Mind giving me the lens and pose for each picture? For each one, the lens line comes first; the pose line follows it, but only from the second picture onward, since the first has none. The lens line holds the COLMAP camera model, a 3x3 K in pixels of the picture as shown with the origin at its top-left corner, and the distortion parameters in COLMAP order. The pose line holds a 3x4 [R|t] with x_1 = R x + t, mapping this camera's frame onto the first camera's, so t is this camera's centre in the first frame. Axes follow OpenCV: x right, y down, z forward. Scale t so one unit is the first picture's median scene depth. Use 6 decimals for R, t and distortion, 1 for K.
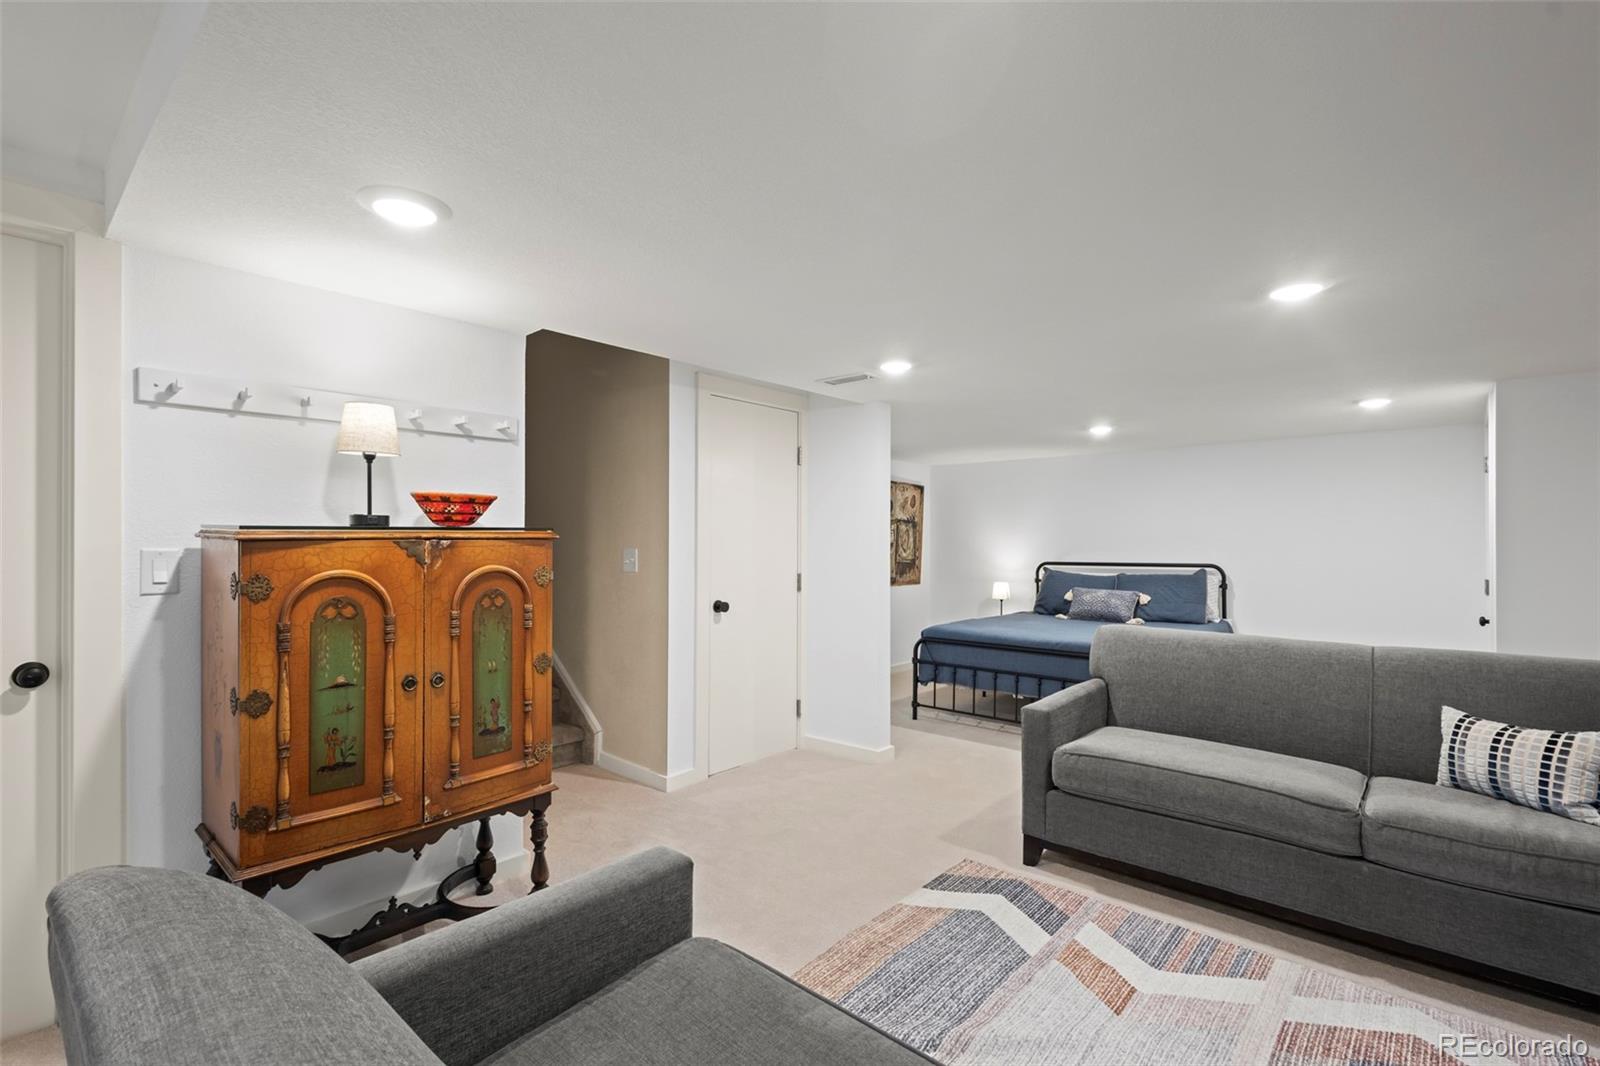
lens RADIAL K [[738.2, 0, 795.3], [0, 738.2, 537.1], [0, 0, 1]] dist [0.004294, -0.000095]
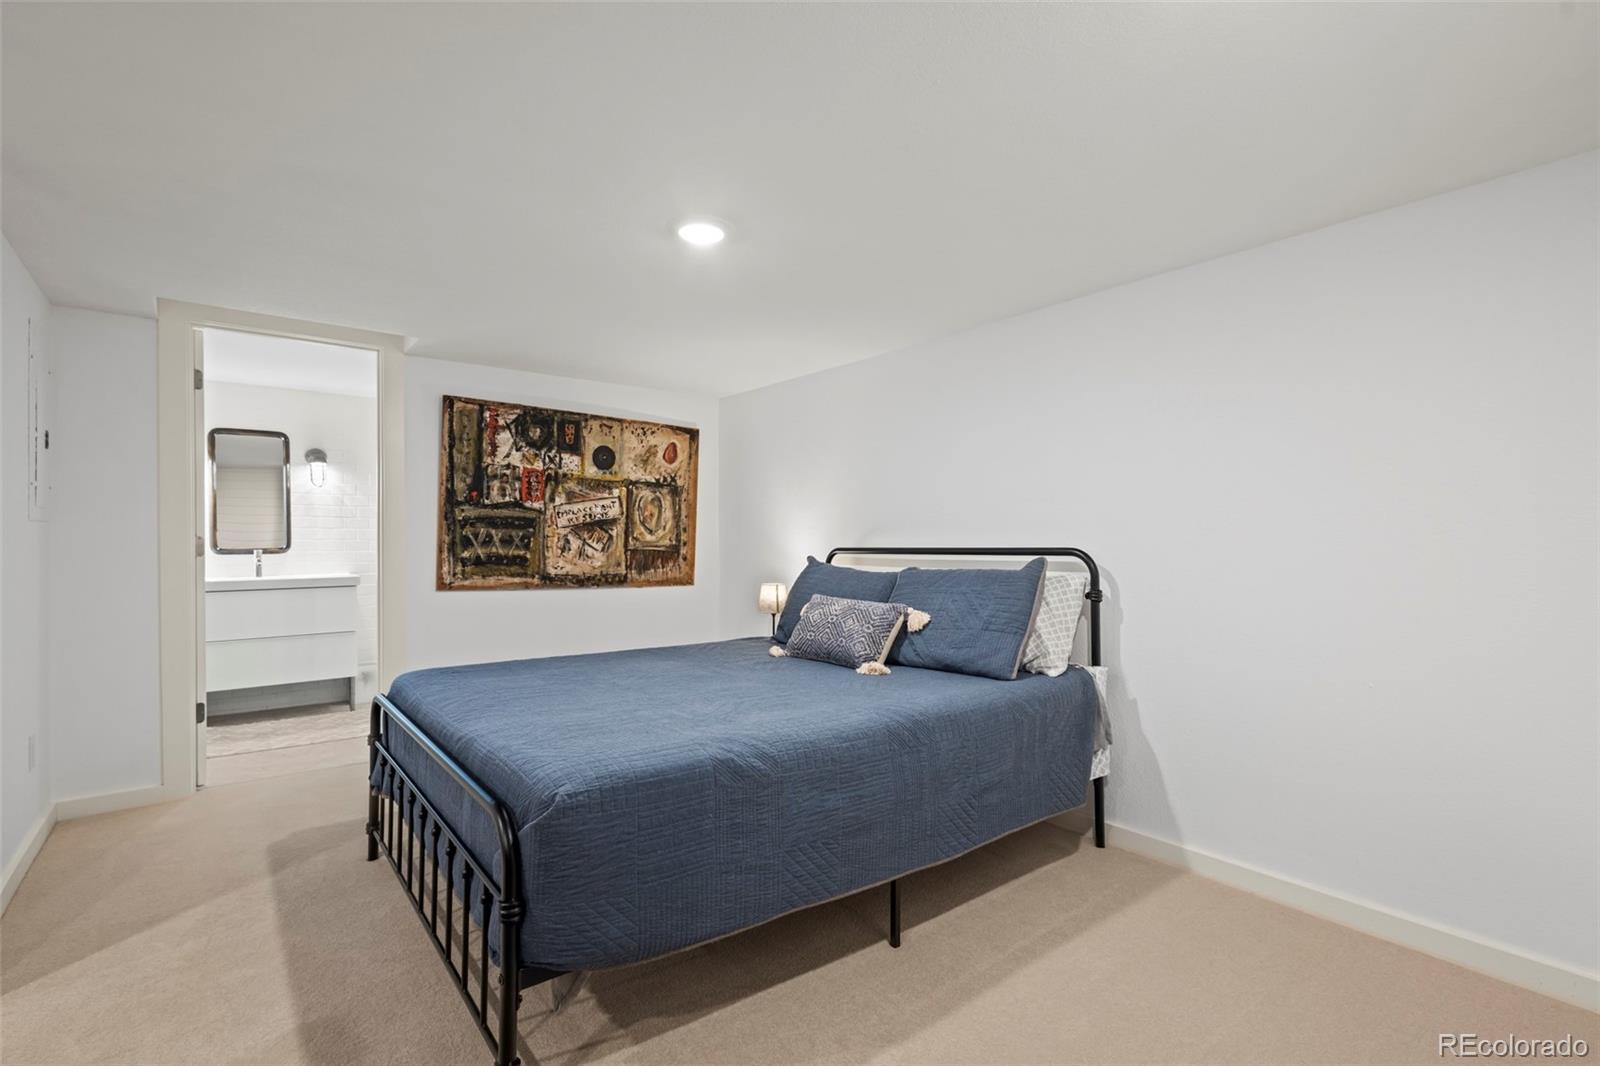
lens RADIAL K [[738.2, 0, 807.9], [0, 738.2, 541.5], [0, 0, 1]] dist [0.004294, -0.000095]
pose [[0.986817, -0.000179, -0.161841, 0.381030], [0.001288, 0.999976, 0.006745, 0.022923], [0.161836, -0.006864, 0.986794, 0.405491]]
